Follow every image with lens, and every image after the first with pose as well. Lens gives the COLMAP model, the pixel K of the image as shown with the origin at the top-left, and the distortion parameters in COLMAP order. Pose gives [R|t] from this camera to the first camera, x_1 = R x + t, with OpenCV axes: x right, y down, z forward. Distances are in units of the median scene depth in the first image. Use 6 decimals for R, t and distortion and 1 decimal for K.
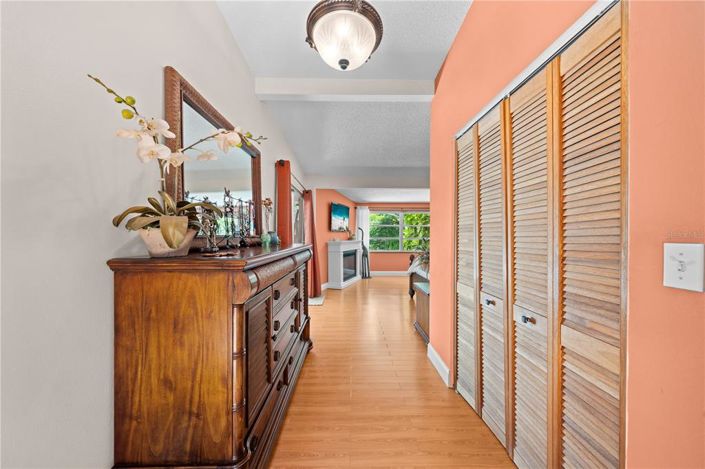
lens RADIAL K [[242.7, 0, 353.3], [0, 242.7, 236.2], [0, 0, 1]] dist [-0.005930, -0.000109]
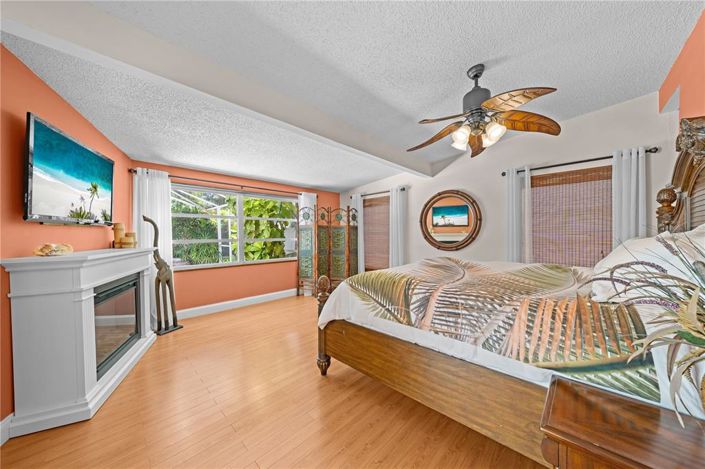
lens RADIAL K [[242.7, 0, 348.6], [0, 242.7, 237.3], [0, 0, 1]] dist [-0.005930, -0.000109]
pose [[0.712529, -0.022163, 0.701293, -0.019332], [0.019920, 0.999737, 0.011356, 0.001225], [-0.701360, 0.005878, 0.712783, 0.450653]]
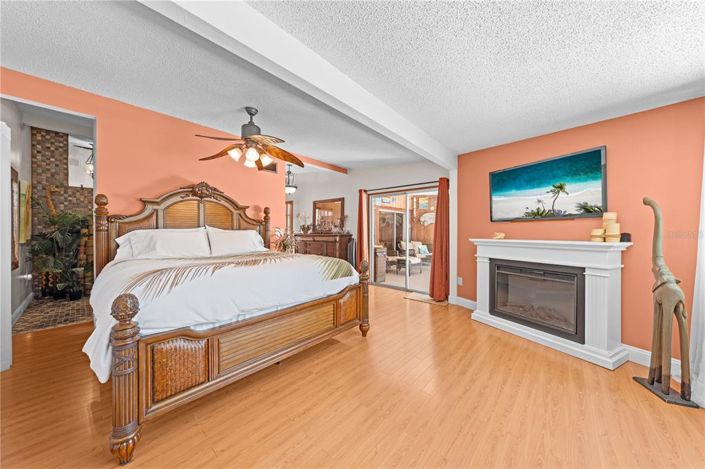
lens RADIAL K [[242.7, 0, 351.6], [0, 242.7, 235.3], [0, 0, 1]] dist [-0.005930, -0.000109]
pose [[-0.662756, 0.004609, -0.748822, 0.463159], [0.002348, 0.999989, 0.004076, 0.004054], [0.748832, 0.000944, -0.662759, 0.927178]]
